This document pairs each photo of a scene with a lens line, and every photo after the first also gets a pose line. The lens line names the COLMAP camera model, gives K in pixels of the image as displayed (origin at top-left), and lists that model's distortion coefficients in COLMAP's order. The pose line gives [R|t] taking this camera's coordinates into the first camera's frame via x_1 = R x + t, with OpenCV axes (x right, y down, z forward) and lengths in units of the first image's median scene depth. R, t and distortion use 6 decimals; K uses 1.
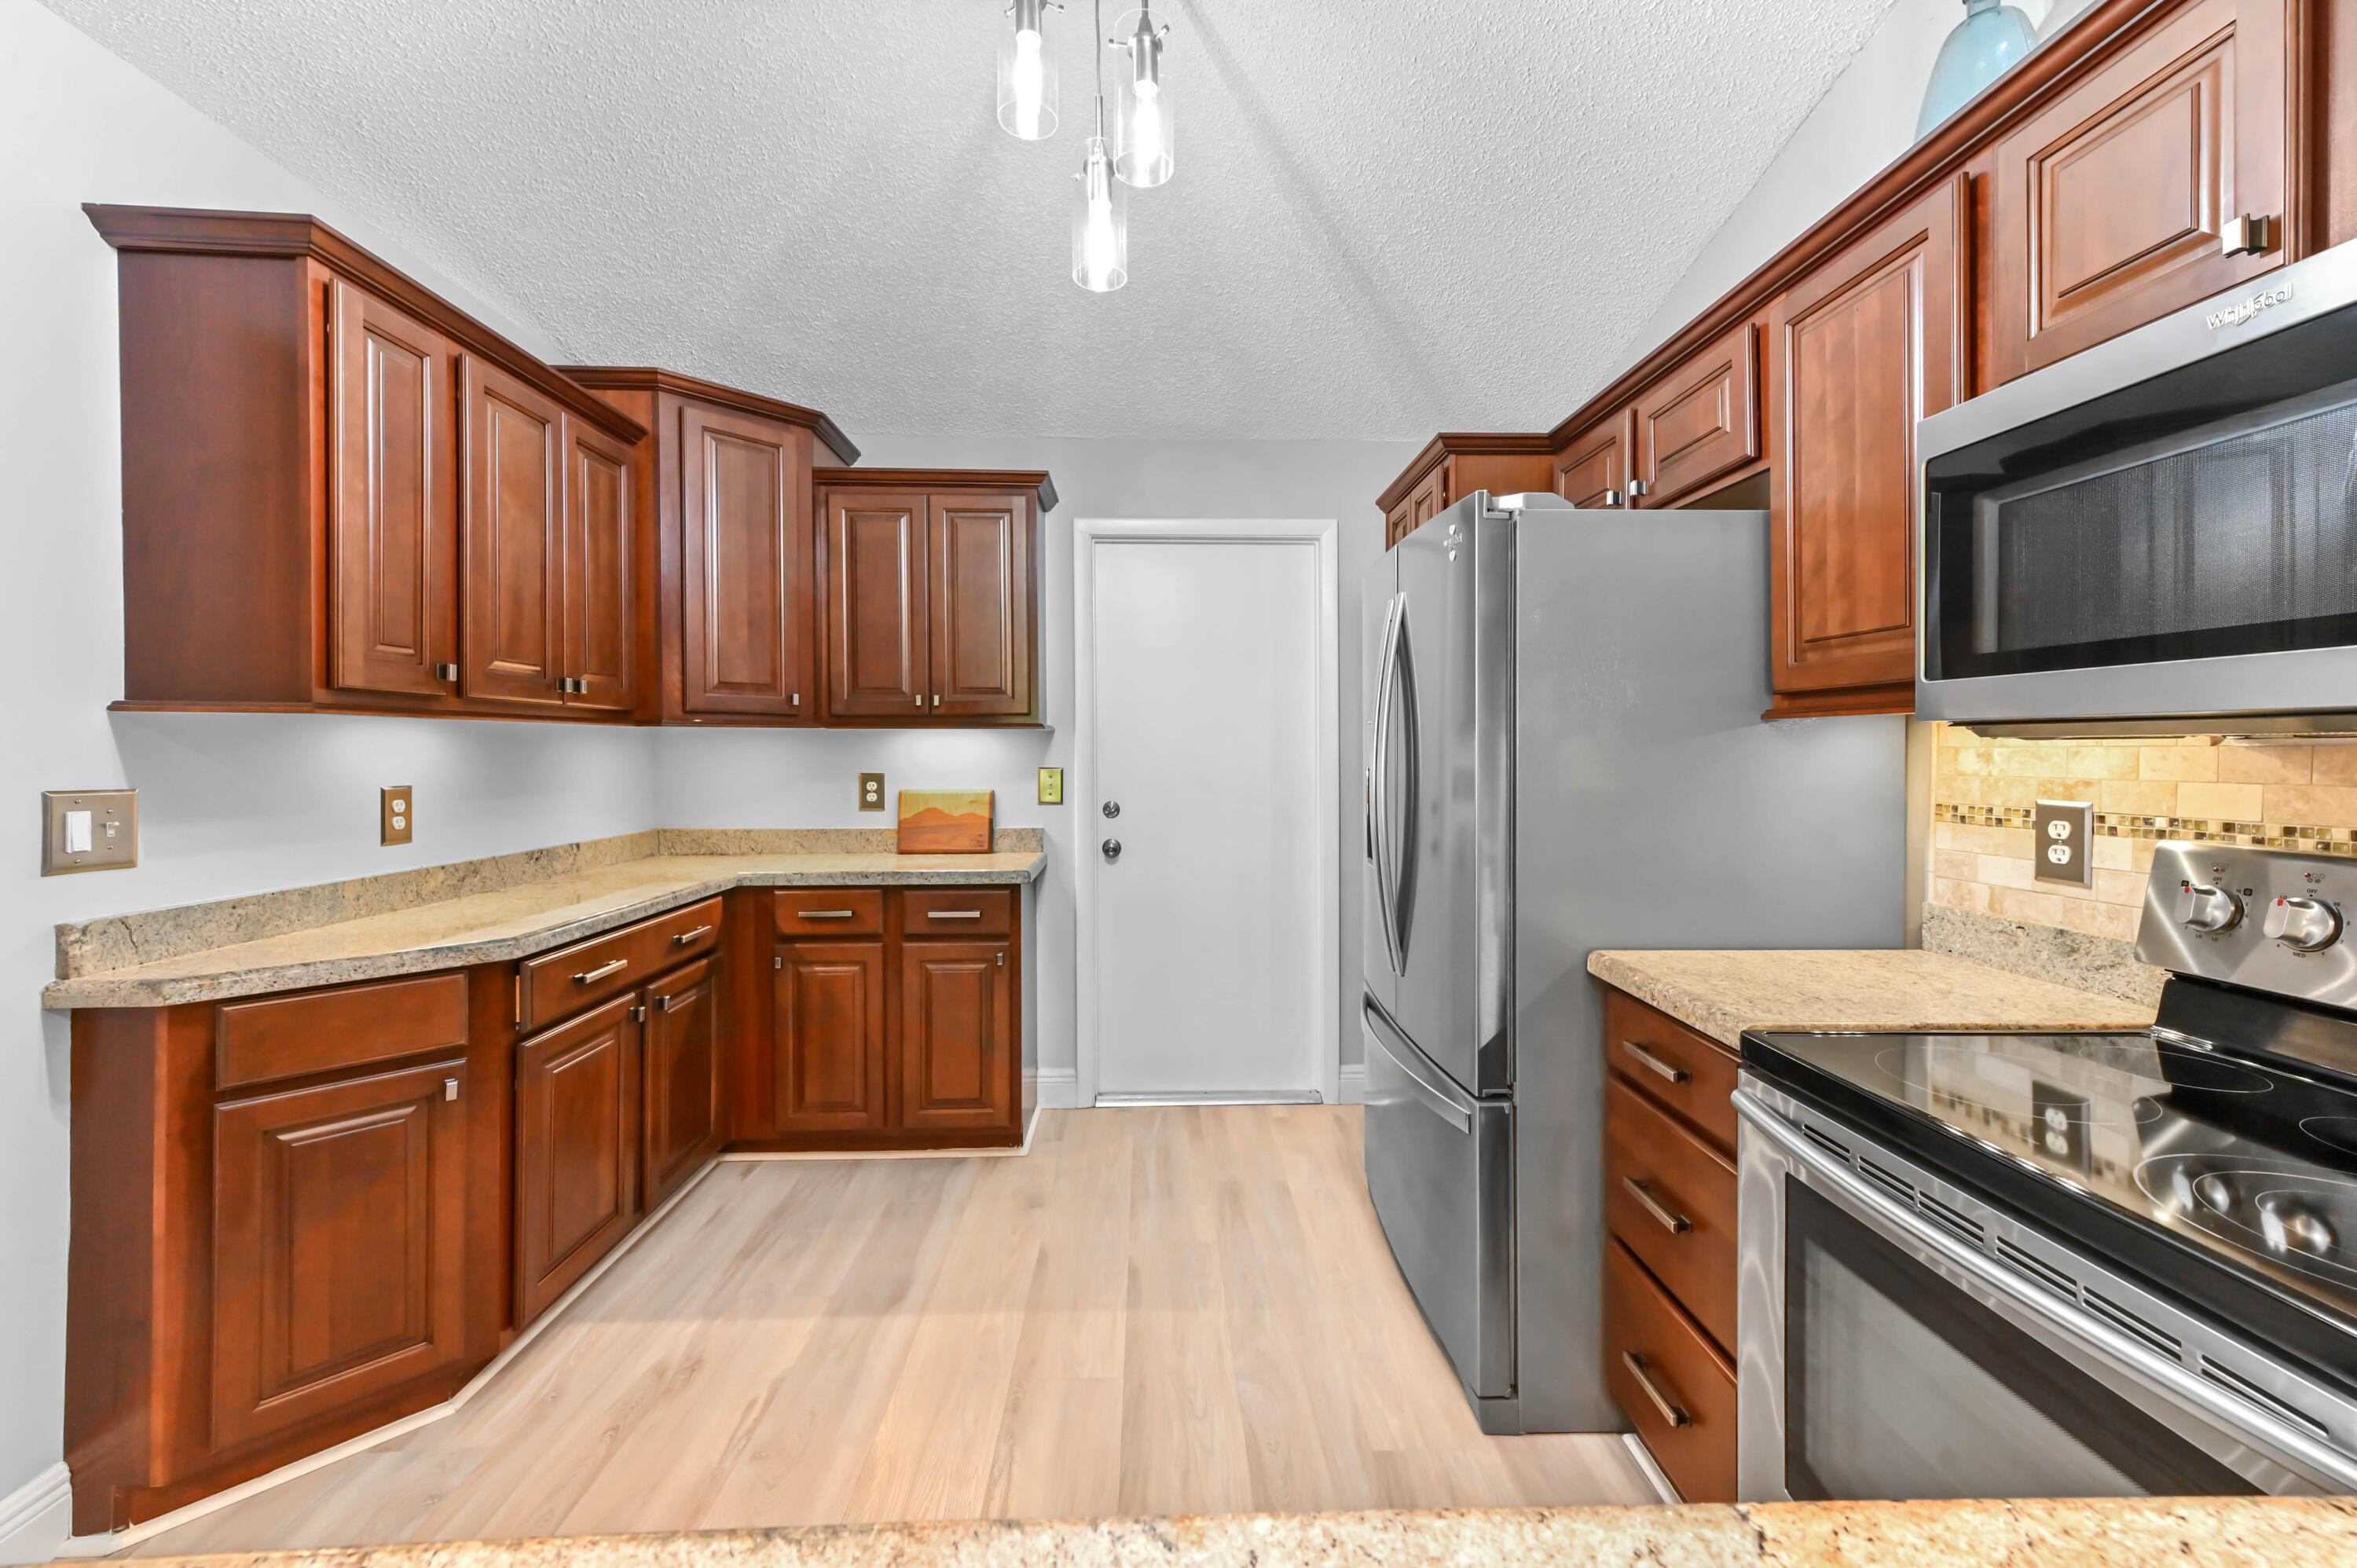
lens RADIAL K [[927.2, 0, 1183.4], [0, 927.2, 747.2], [0, 0, 1]] dist [0.006176, -0.000147]
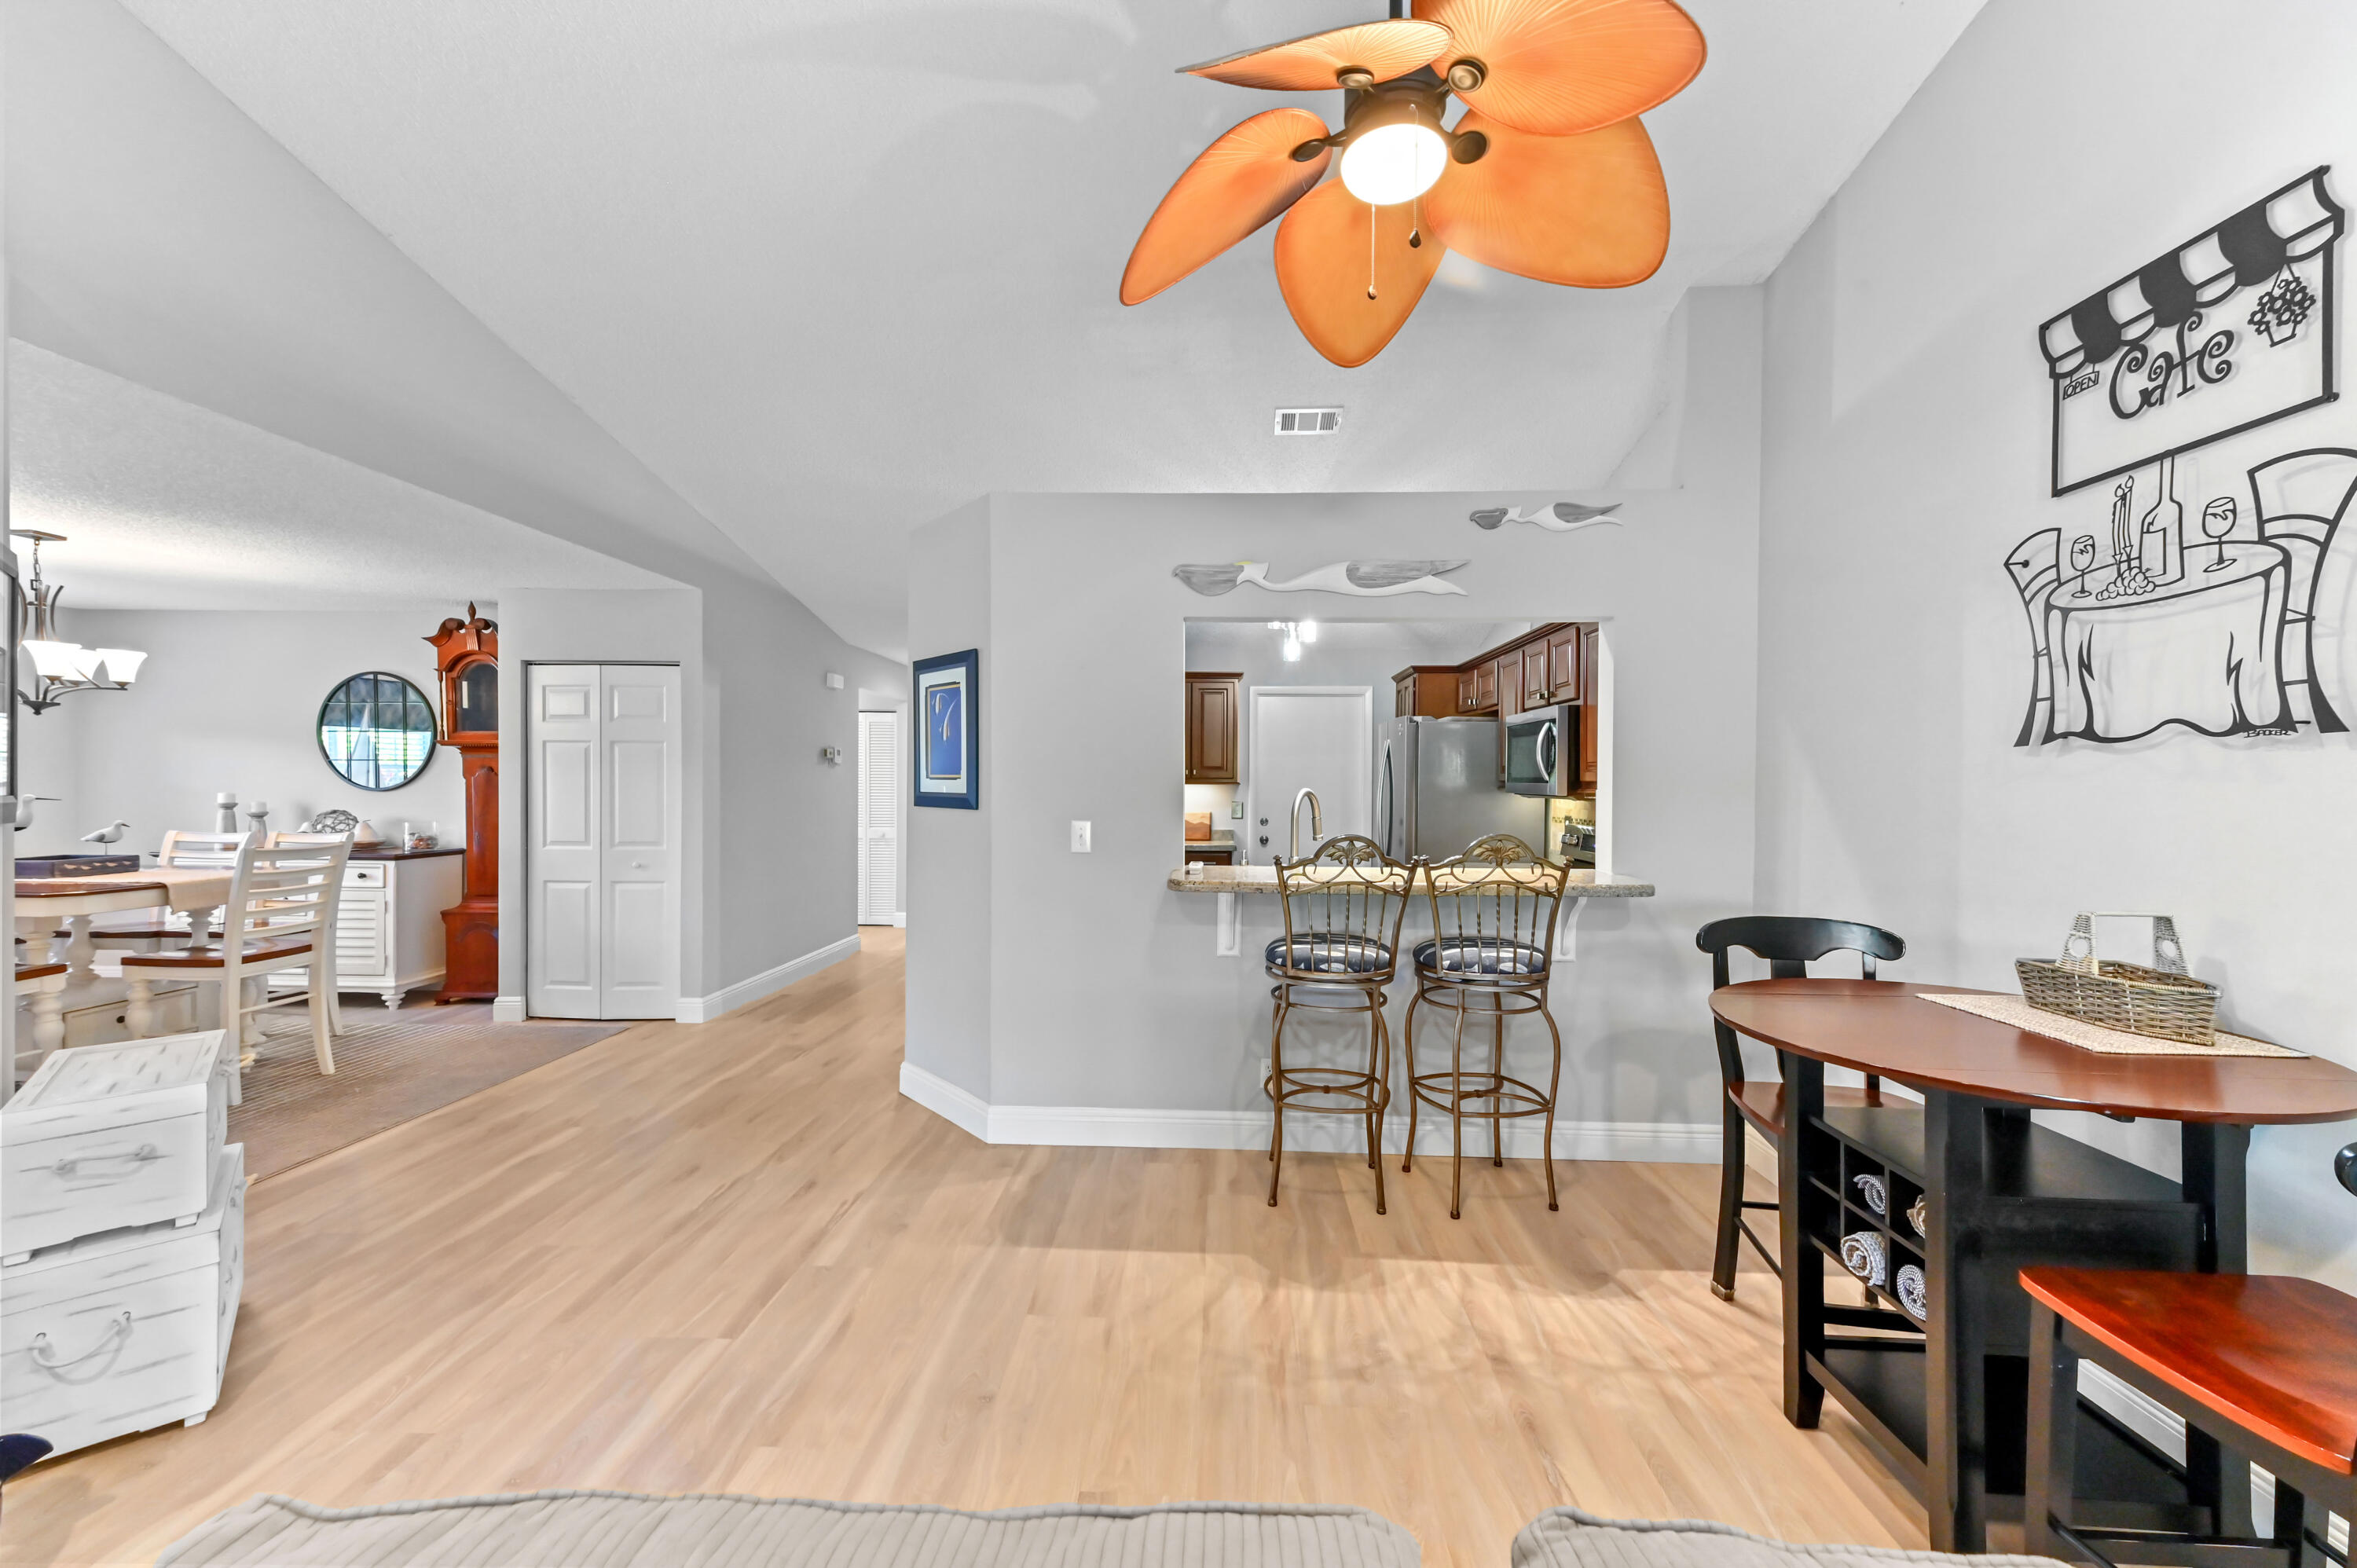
lens RADIAL K [[927.2, 0, 1139.5], [0, 927.2, 814.7], [0, 0, 1]] dist [0.006176, -0.000147]
pose [[0.993463, 0.015109, -0.113150, -0.224603], [-0.011418, 0.999384, 0.033199, -0.035824], [0.113582, -0.031690, 0.993023, -2.225805]]
